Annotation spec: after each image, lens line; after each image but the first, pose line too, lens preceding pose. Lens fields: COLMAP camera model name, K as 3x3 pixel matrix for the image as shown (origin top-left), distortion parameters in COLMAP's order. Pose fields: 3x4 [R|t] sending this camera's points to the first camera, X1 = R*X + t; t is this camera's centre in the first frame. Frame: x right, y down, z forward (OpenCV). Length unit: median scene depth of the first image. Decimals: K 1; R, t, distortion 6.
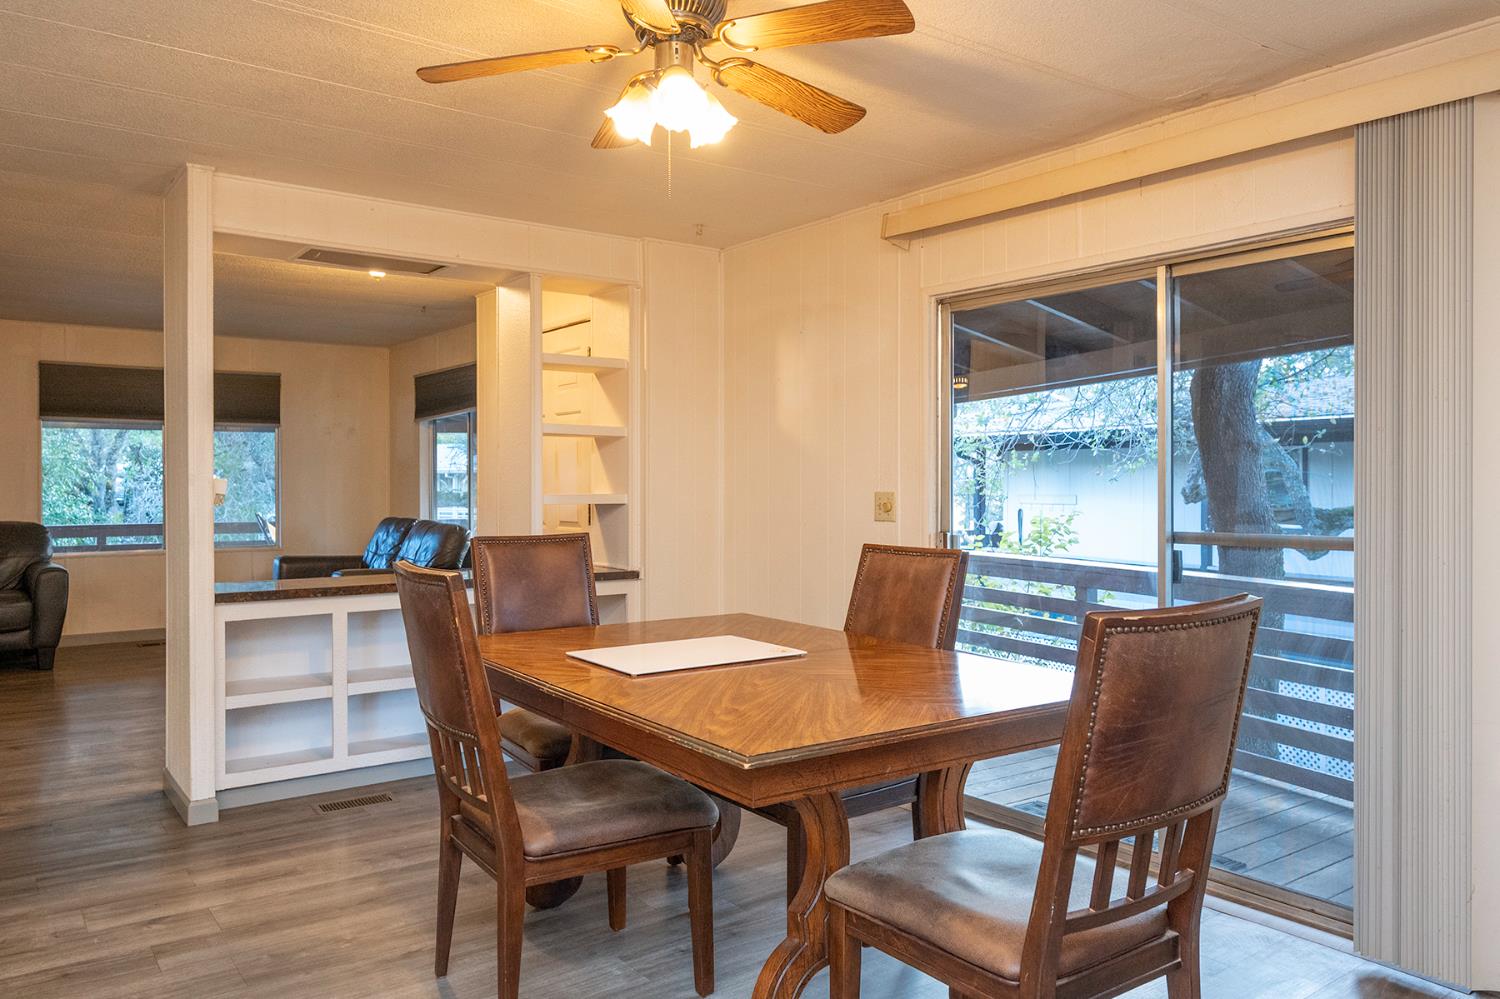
lens RADIAL K [[1099.1, 0, 724.6], [0, 1099.1, 495.9], [0, 0, 1]] dist [-0.004587, -0.004721]
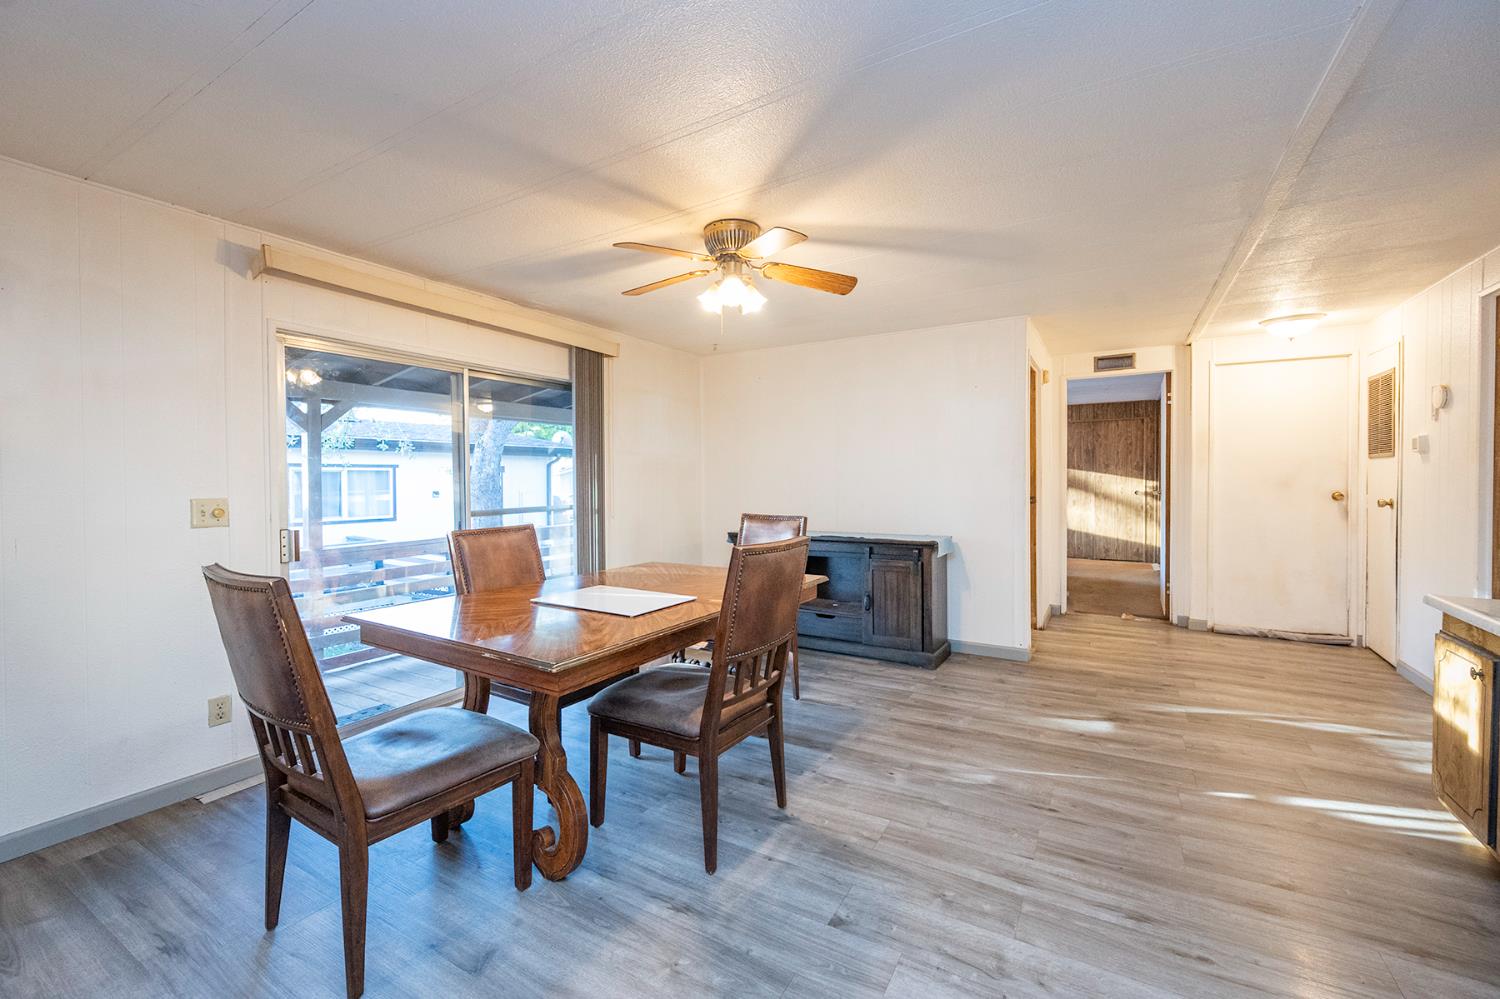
lens RADIAL K [[583.5, 0, 735.7], [0, 583.5, 486.5], [0, 0, 1]] dist [0.021475, 0.000244]
pose [[-0.369674, -0.016044, 0.929023, -0.747096], [0.007491, 0.999767, 0.020247, -0.026411], [-0.929131, 0.014445, -0.369467, 1.000513]]
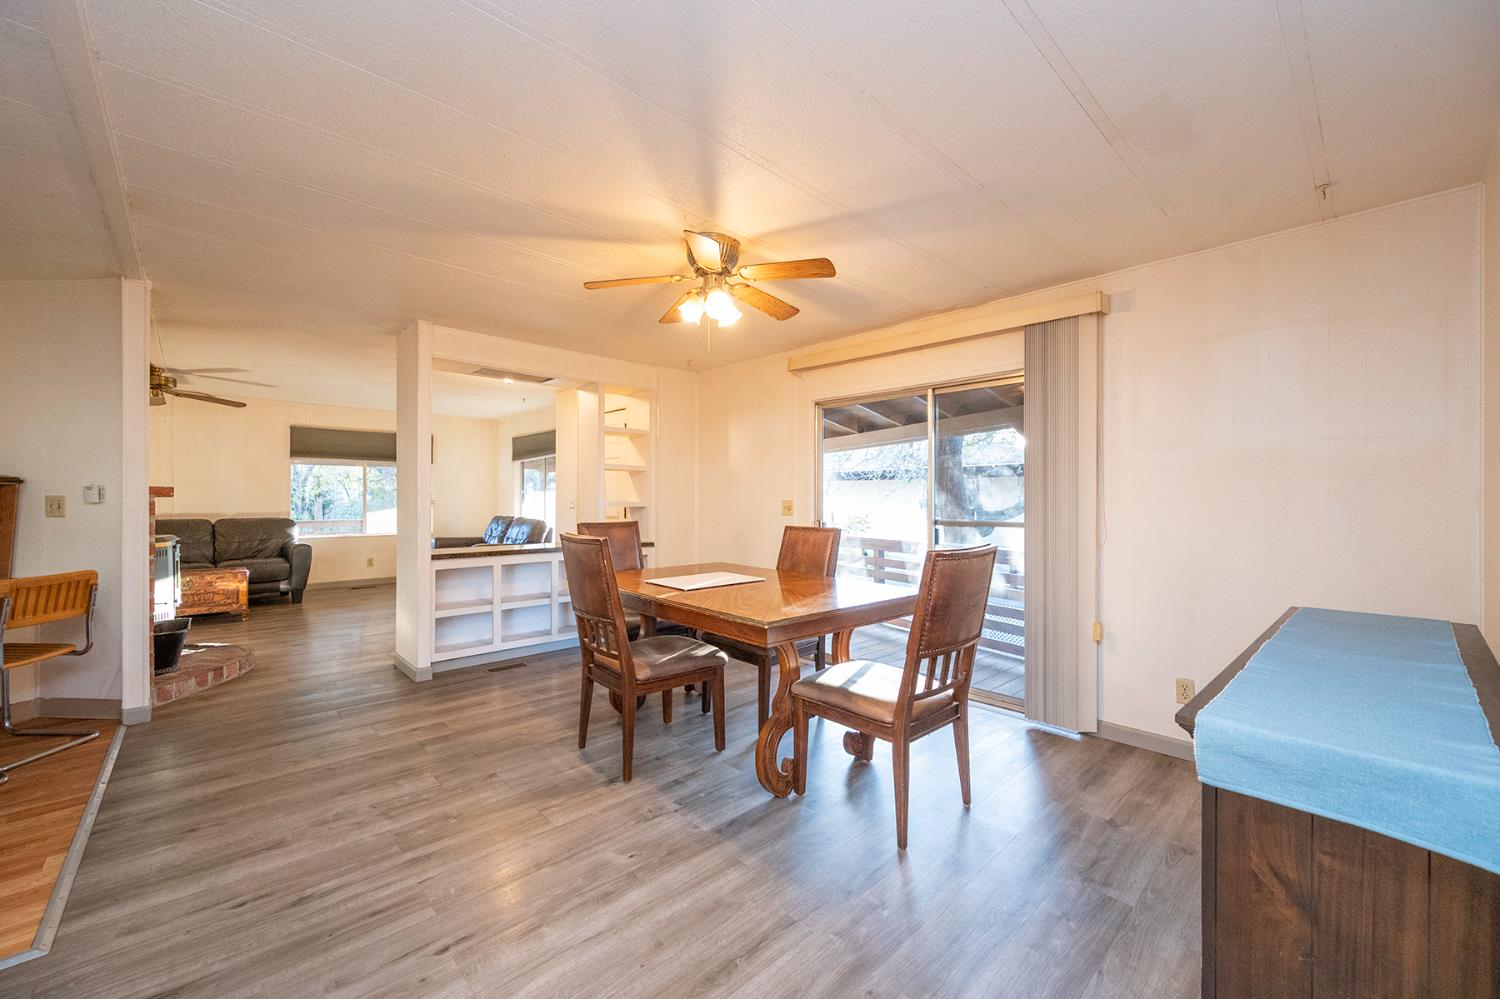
lens RADIAL K [[601.2, 0, 741.1], [0, 601.2, 499.2], [0, 0, 1]] dist [0.001358, -0.001105]
pose [[0.992881, 0.002356, 0.119089, -0.089742], [-0.001204, 0.999952, -0.009749, 0.007679], [-0.119106, 0.009537, 0.992836, -0.072453]]
